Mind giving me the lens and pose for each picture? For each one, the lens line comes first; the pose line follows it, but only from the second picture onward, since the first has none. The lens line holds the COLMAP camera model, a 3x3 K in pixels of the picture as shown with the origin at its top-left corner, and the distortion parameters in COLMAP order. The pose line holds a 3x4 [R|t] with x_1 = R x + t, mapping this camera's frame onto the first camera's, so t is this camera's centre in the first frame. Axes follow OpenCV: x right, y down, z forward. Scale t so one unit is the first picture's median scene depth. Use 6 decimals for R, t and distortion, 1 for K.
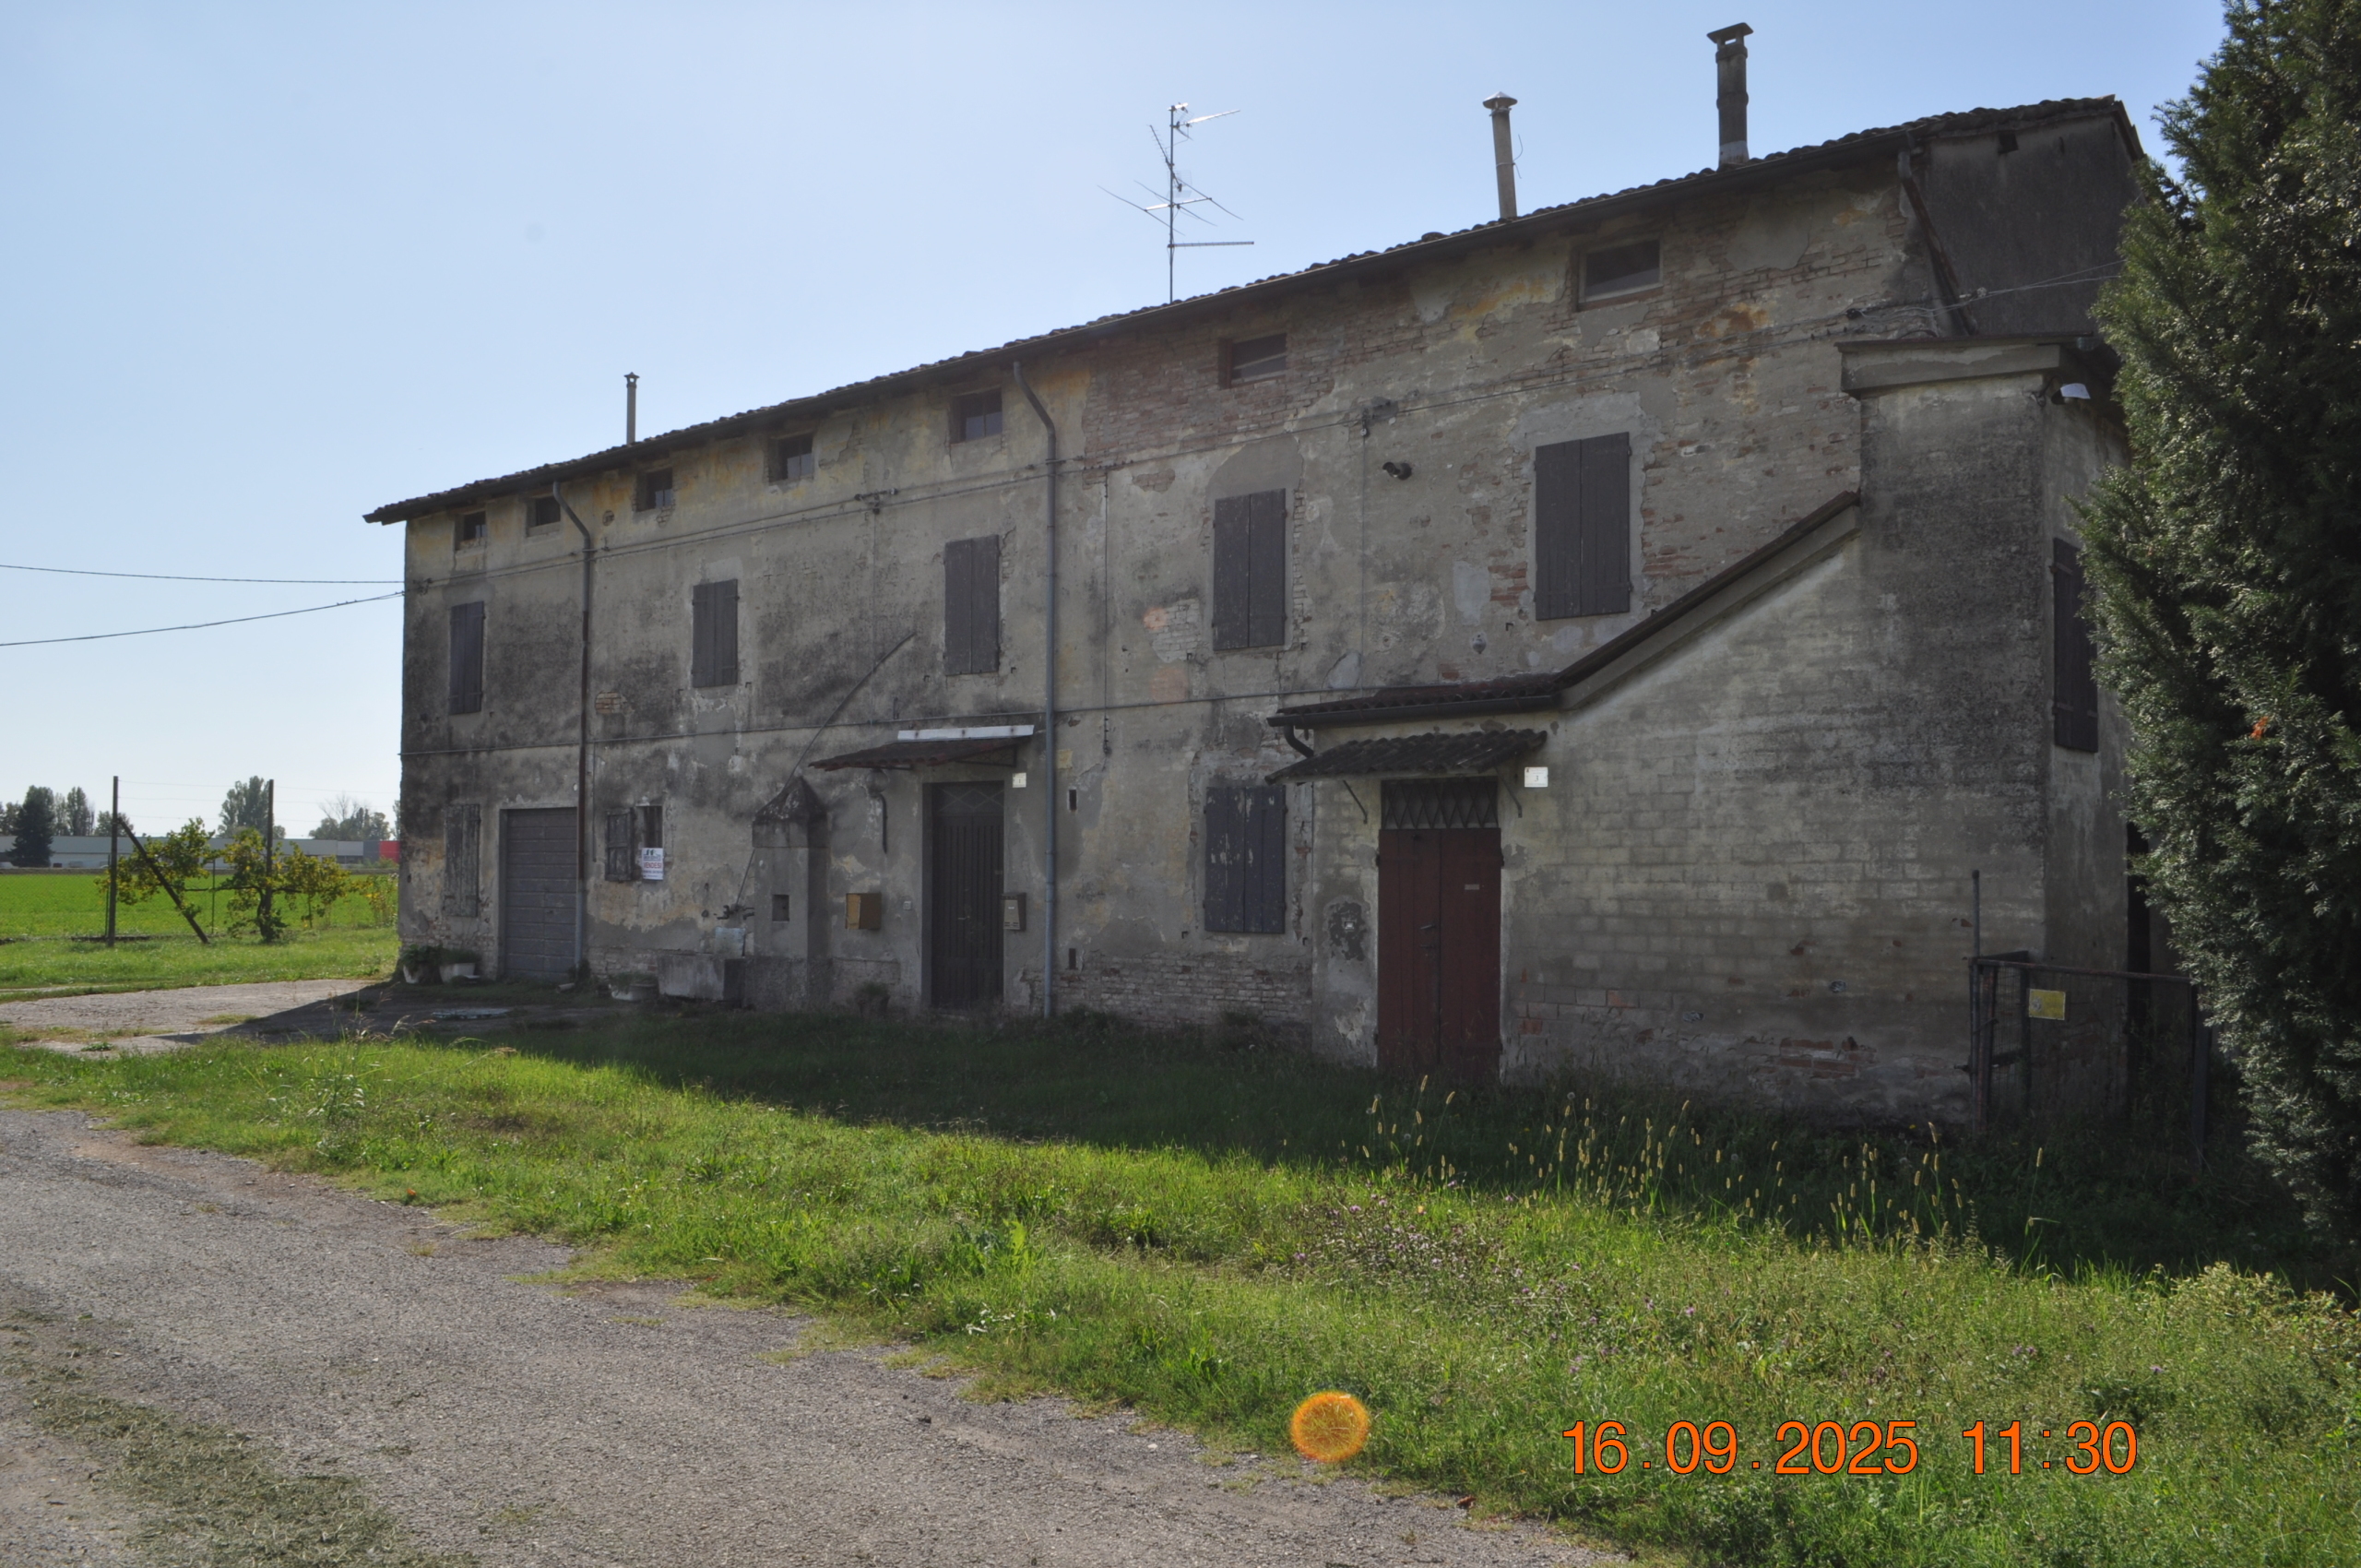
lens RADIAL K [[1842.1, 0, 1198.7], [0, 1842.1, 795.3], [0, 0, 1]] dist [-0.013941, 0.004067]
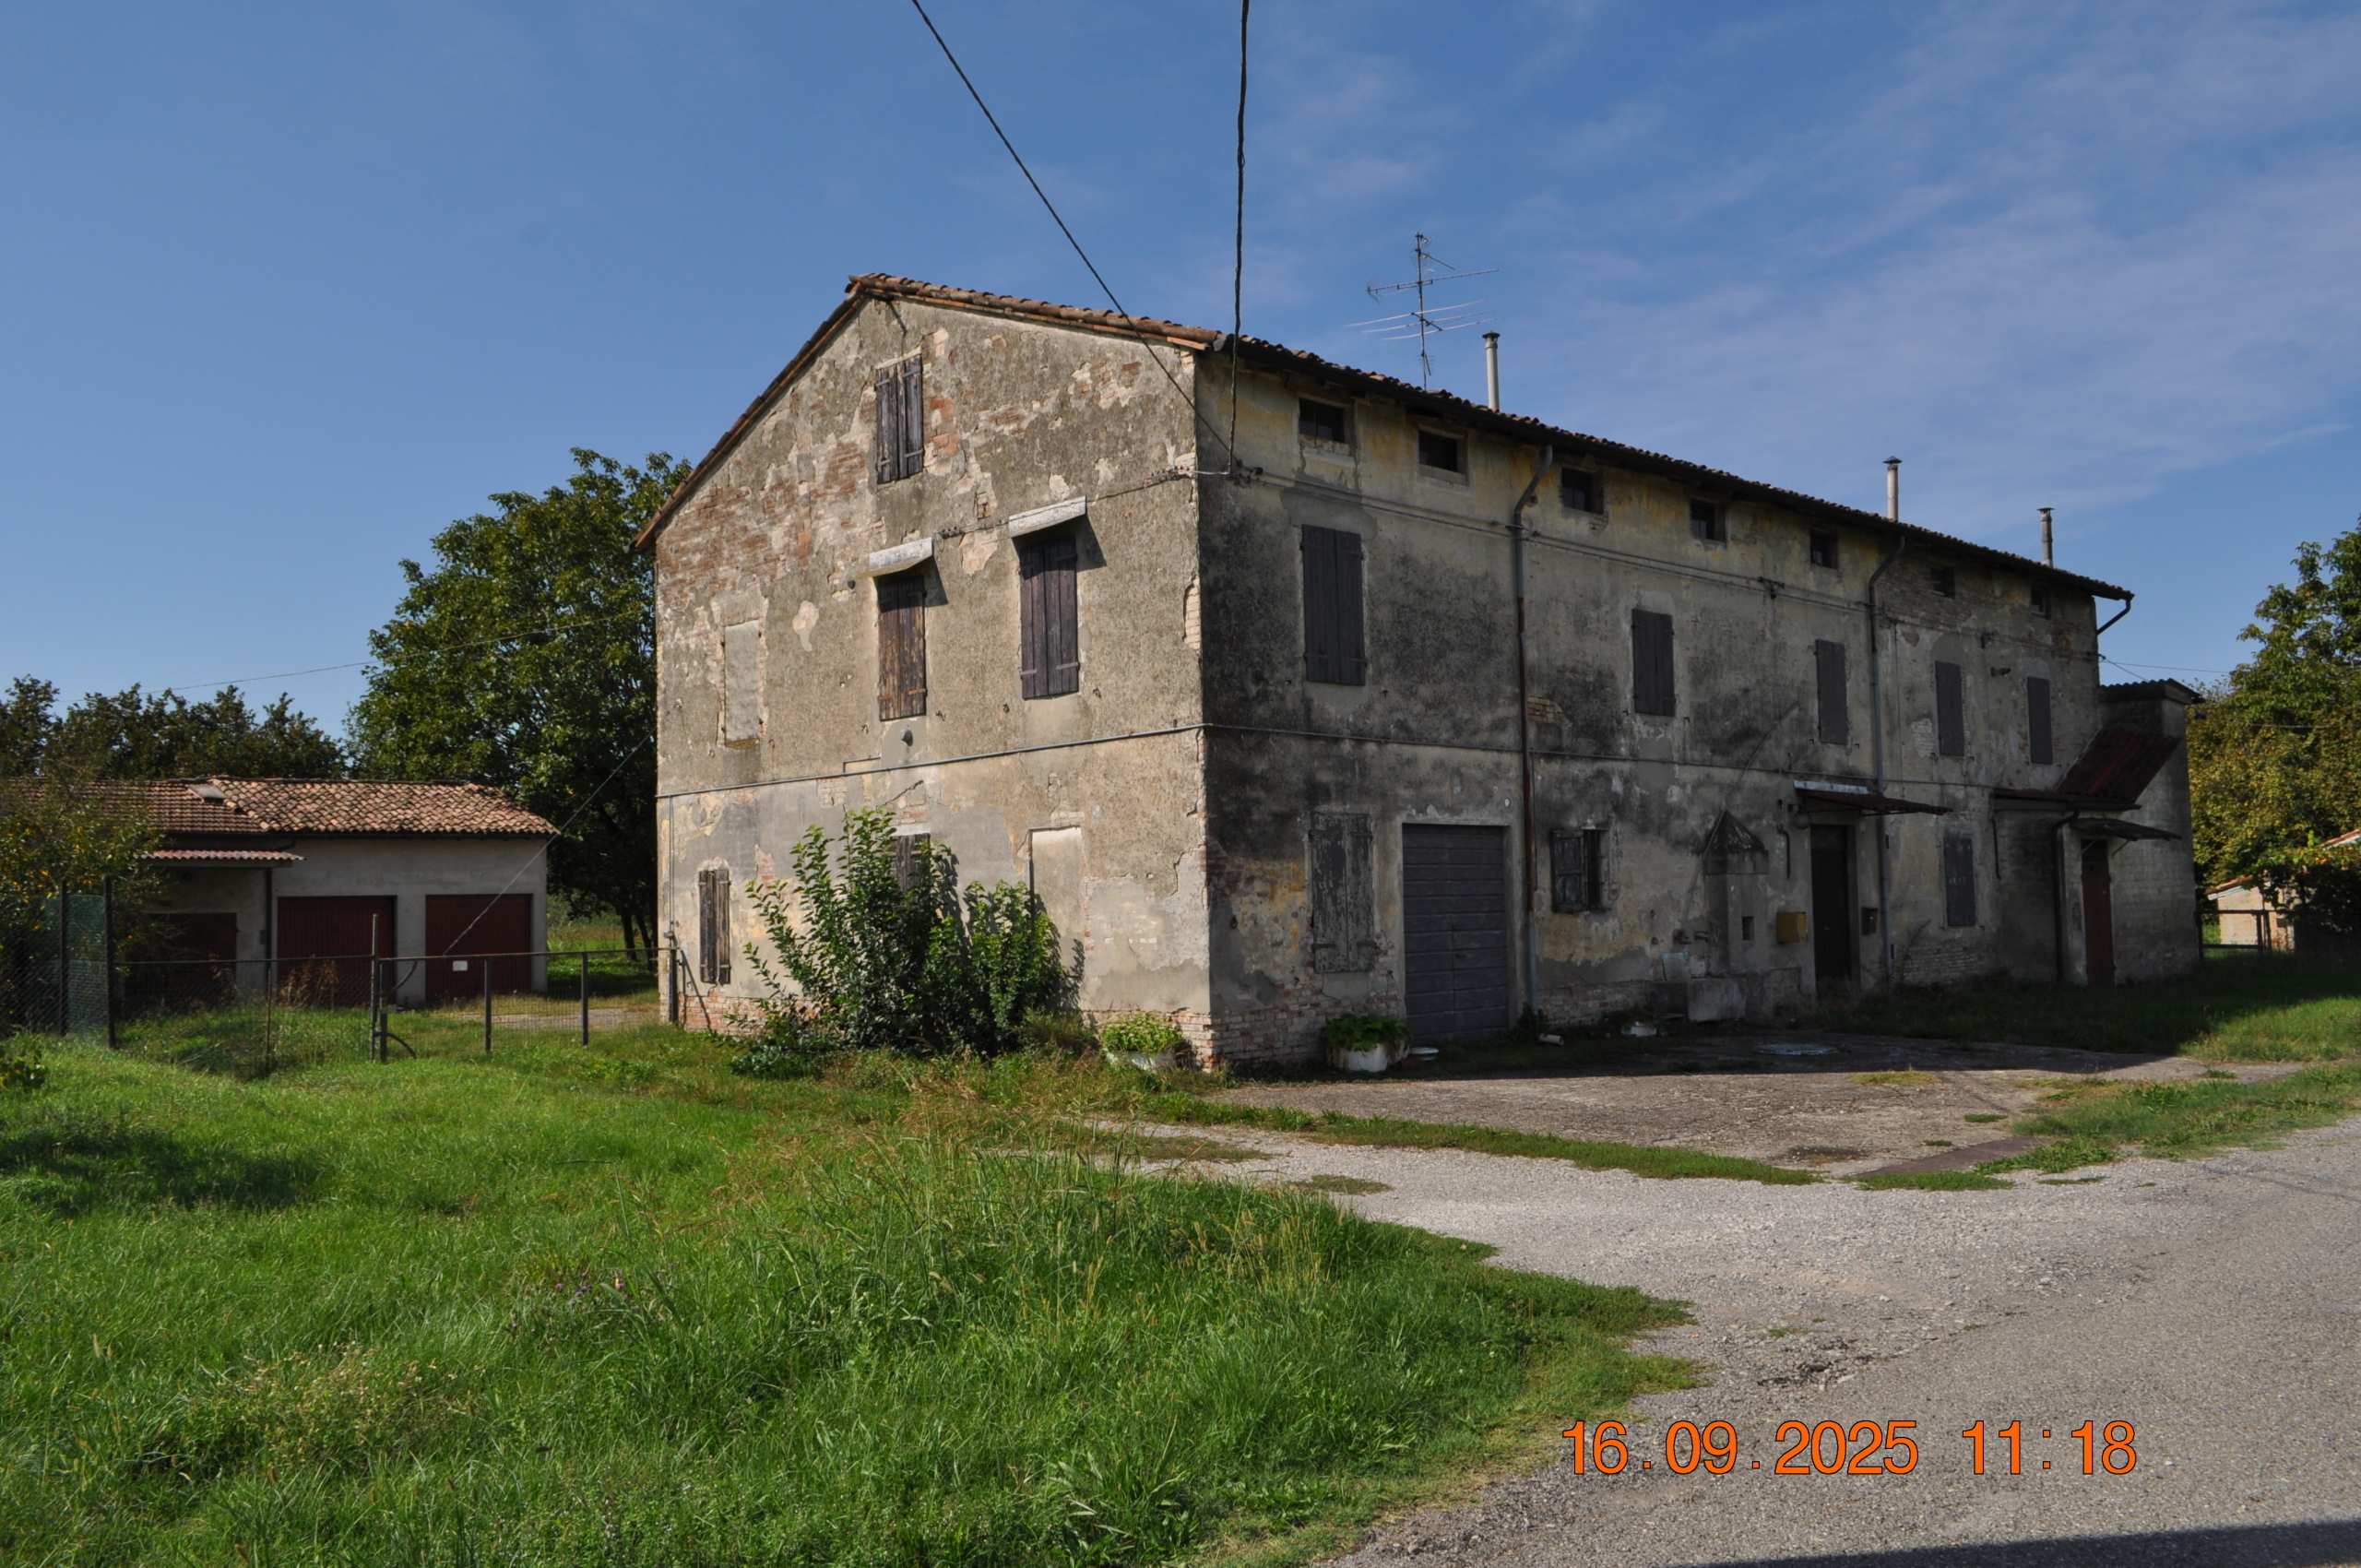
lens RADIAL K [[1842.1, 0, 1181.5], [0, 1842.1, 790.0], [0, 0, 1]] dist [-0.013941, 0.004067]
pose [[0.110331, 0.056959, 0.992261, -1.470121], [-0.017403, 0.998314, -0.055371, 0.048326], [-0.993743, -0.011159, 0.111136, 1.304835]]
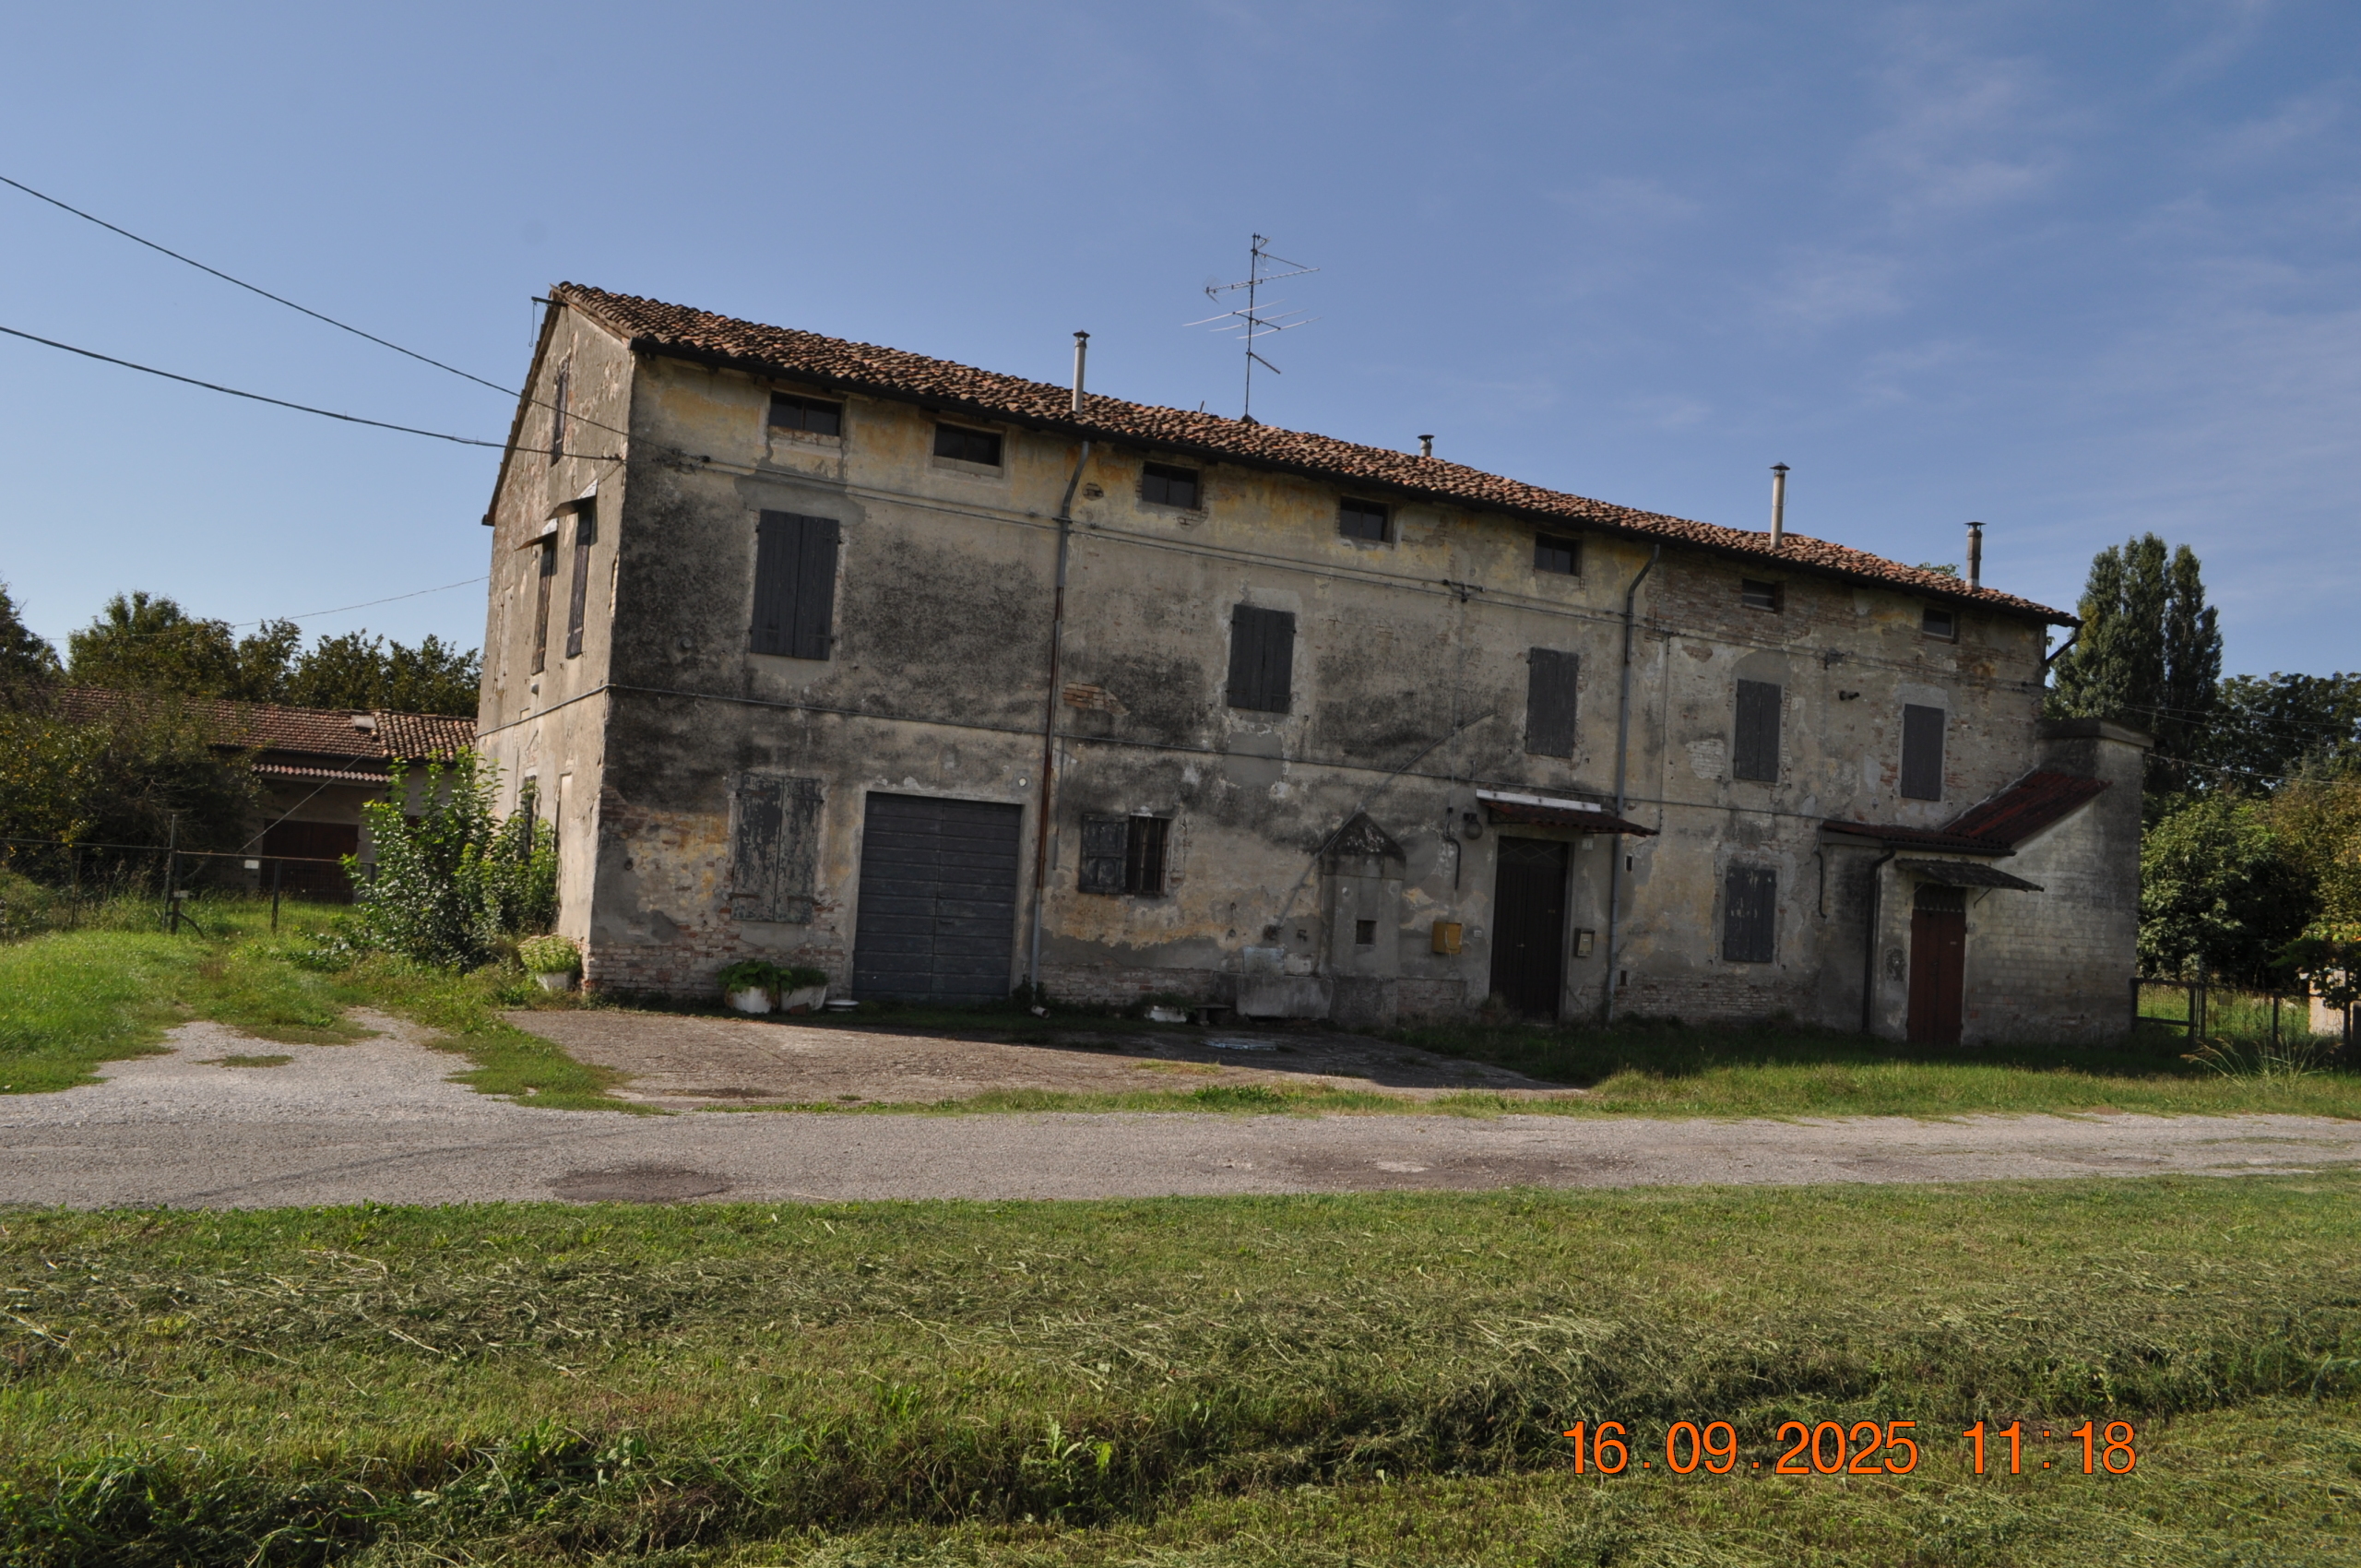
lens RADIAL K [[1842.1, 0, 1181.9], [0, 1842.1, 788.1], [0, 0, 1]] dist [-0.013941, 0.004067]
pose [[0.375659, 0.074539, 0.923756, -1.385718], [-0.097986, 0.994368, -0.040390, 0.032766], [-0.921563, -0.075342, 0.380847, 0.737854]]
